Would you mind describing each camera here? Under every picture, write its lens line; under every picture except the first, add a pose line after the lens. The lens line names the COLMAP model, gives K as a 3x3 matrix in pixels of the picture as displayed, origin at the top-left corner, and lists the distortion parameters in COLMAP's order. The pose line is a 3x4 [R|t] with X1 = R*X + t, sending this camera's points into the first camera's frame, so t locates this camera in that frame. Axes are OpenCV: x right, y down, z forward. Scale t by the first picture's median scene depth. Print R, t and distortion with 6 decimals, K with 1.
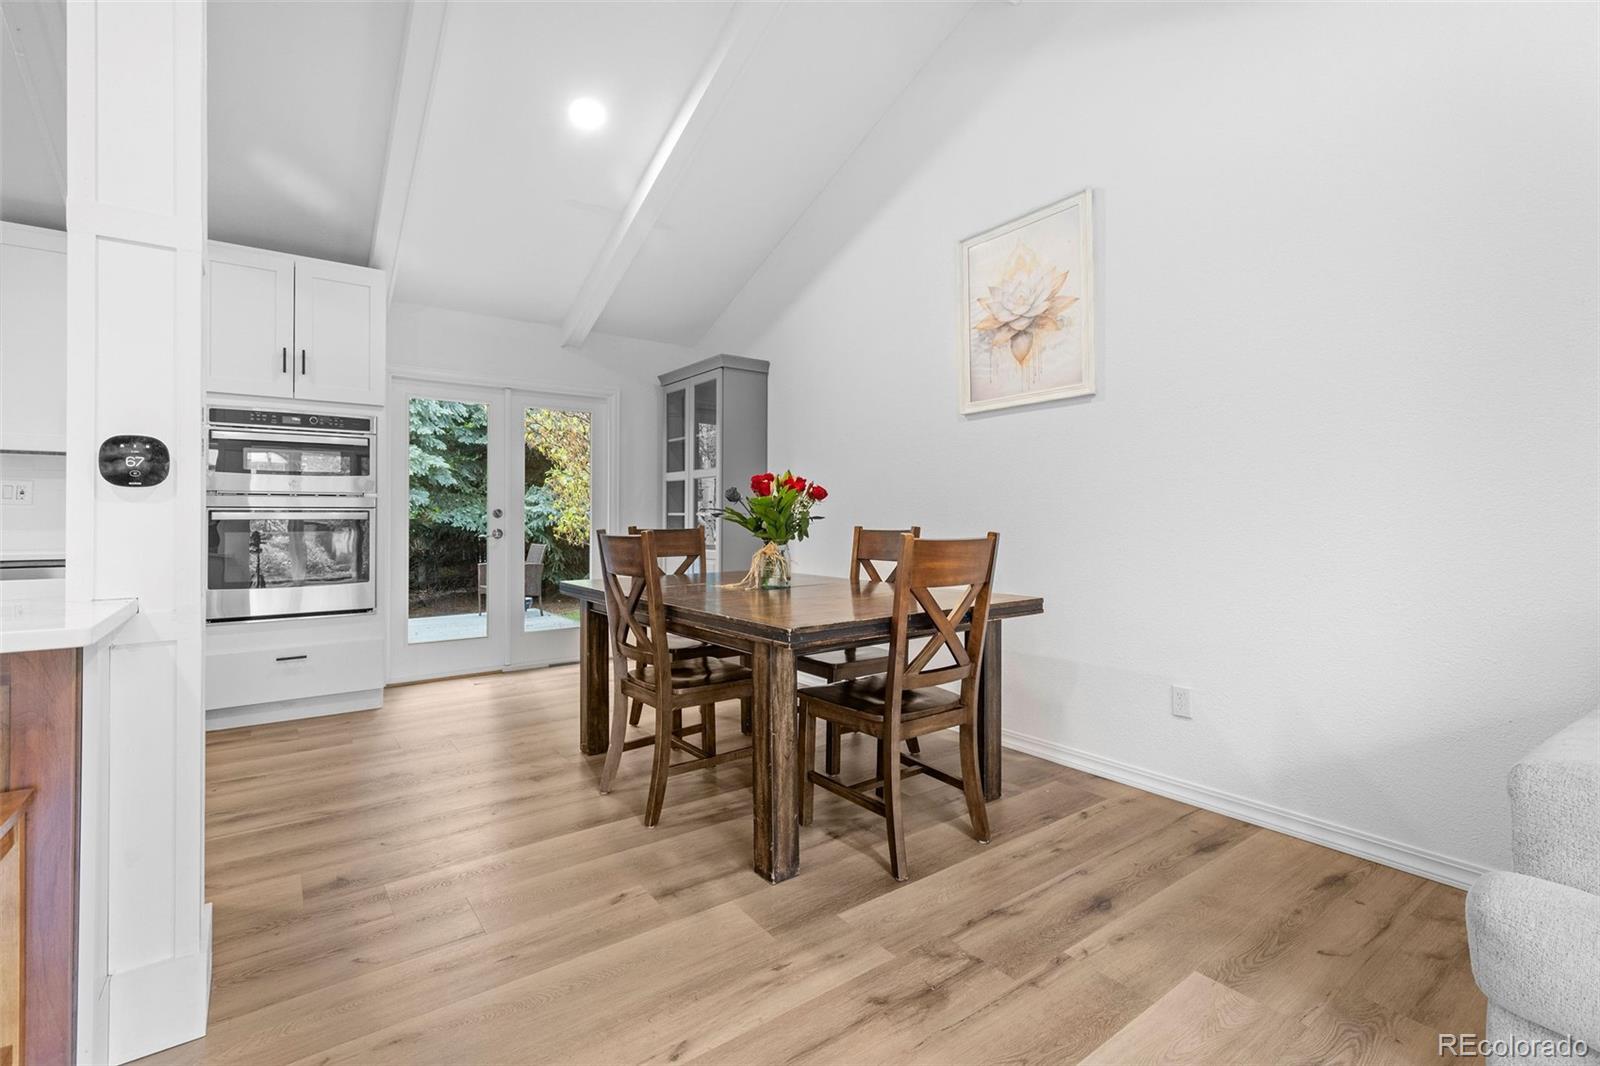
lens RADIAL K [[718.6, 0, 800.4], [0, 718.6, 510.3], [0, 0, 1]] dist [0.007454, -0.000168]
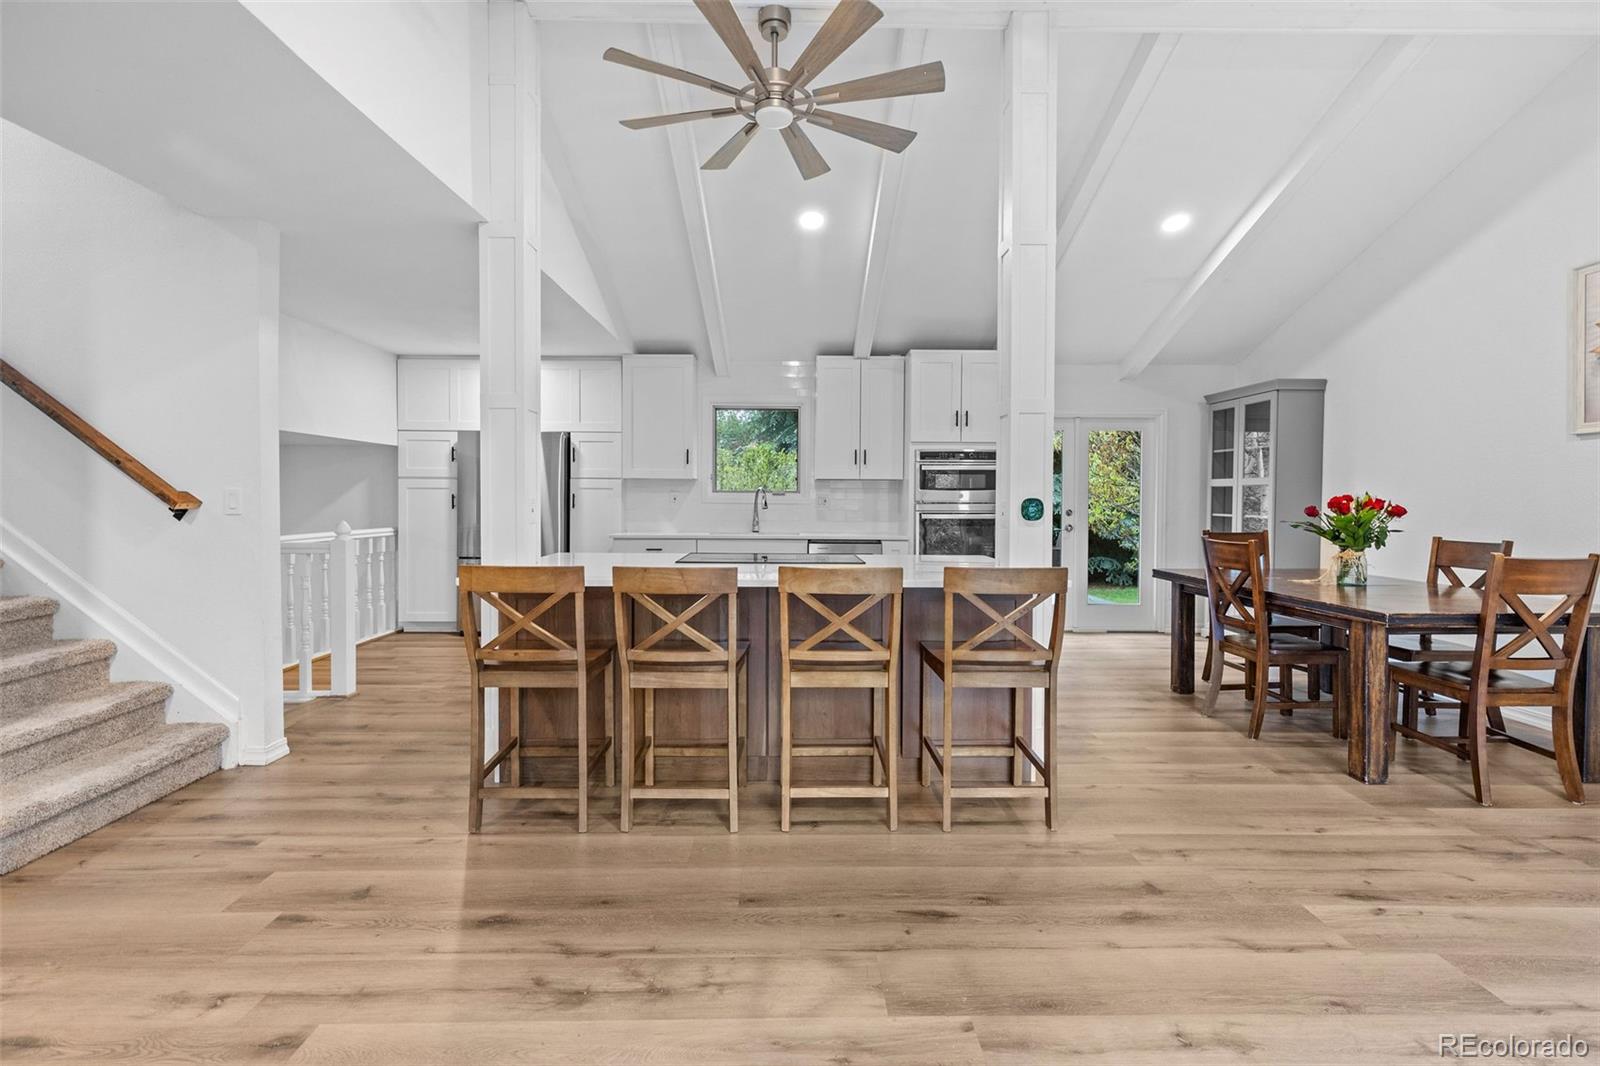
lens RADIAL K [[718.6, 0, 803.0], [0, 718.6, 510.5], [0, 0, 1]] dist [0.007454, -0.000168]
pose [[0.815977, 0.015728, -0.577871, -0.092070], [-0.000423, 0.999646, 0.026610, -0.058105], [0.578085, -0.021469, 0.815694, -0.601694]]
